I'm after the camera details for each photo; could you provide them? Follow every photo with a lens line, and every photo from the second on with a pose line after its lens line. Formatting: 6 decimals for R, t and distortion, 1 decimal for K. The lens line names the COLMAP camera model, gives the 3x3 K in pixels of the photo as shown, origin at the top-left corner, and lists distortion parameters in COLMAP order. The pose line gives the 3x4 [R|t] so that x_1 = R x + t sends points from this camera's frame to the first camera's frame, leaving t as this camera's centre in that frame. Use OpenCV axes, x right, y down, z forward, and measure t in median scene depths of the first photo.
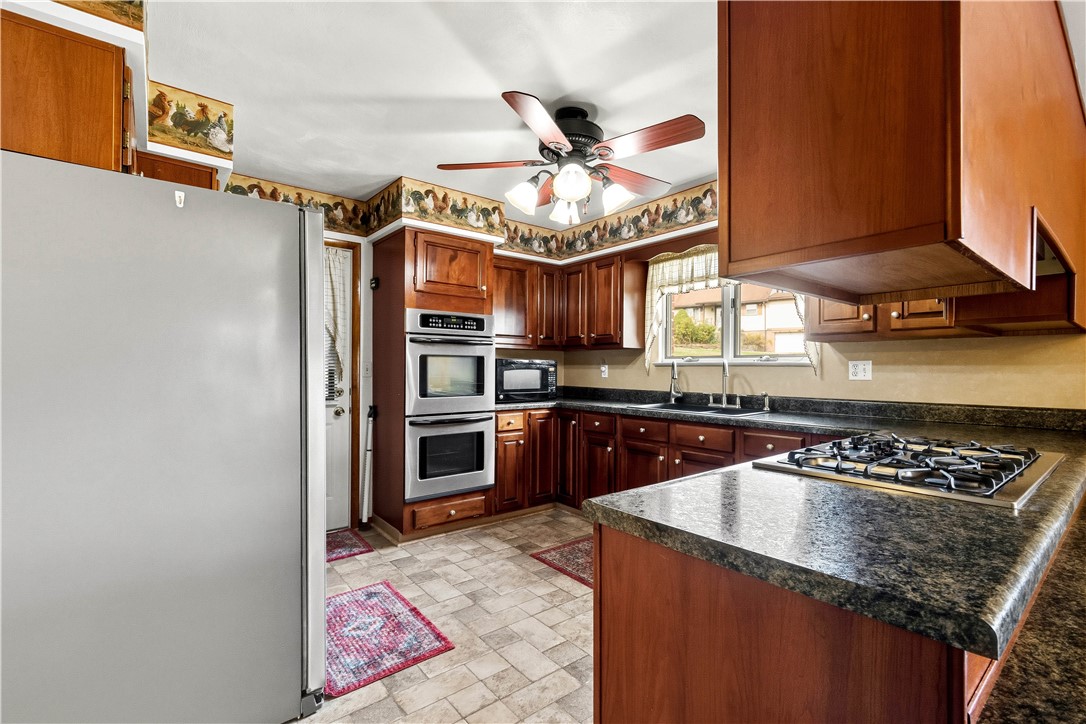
lens RADIAL K [[475.7, 0, 545.3], [0, 475.7, 364.1], [0, 0, 1]] dist [-0.000070, 0.000285]
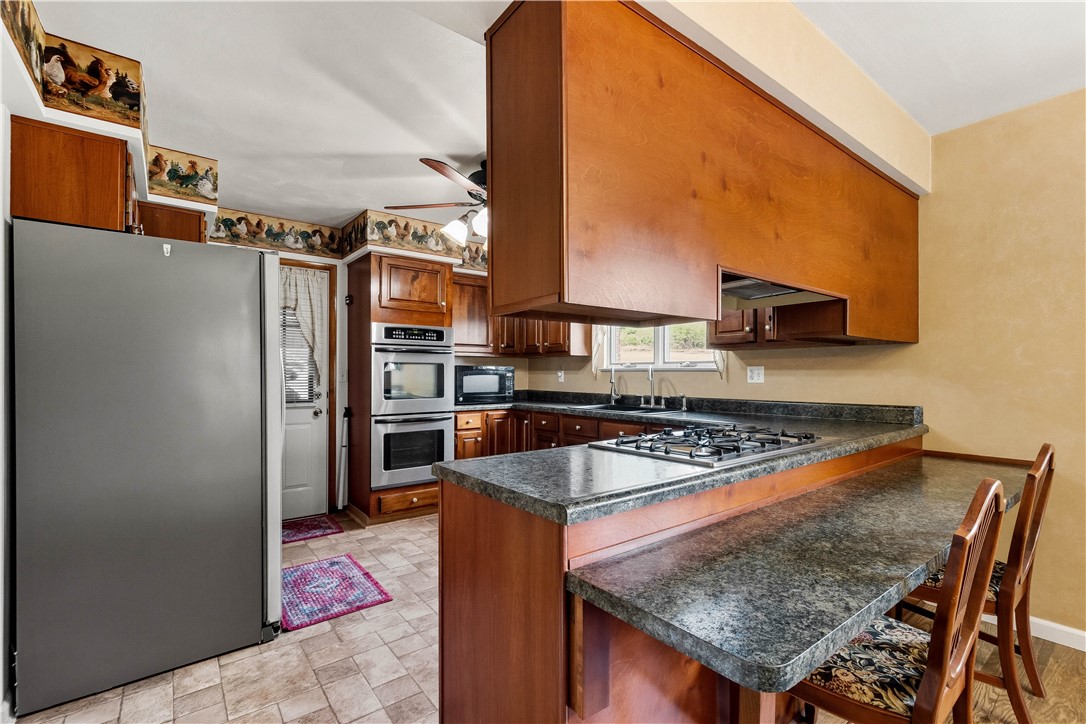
lens RADIAL K [[475.8, 0, 544.3], [0, 475.8, 367.4], [0, 0, 1]] dist [0.001251, 0.000205]
pose [[0.999834, -0.003824, -0.017829, 0.143272], [0.003736, 0.999981, -0.004954, -0.000487], [0.017847, 0.004887, 0.999829, -0.146443]]
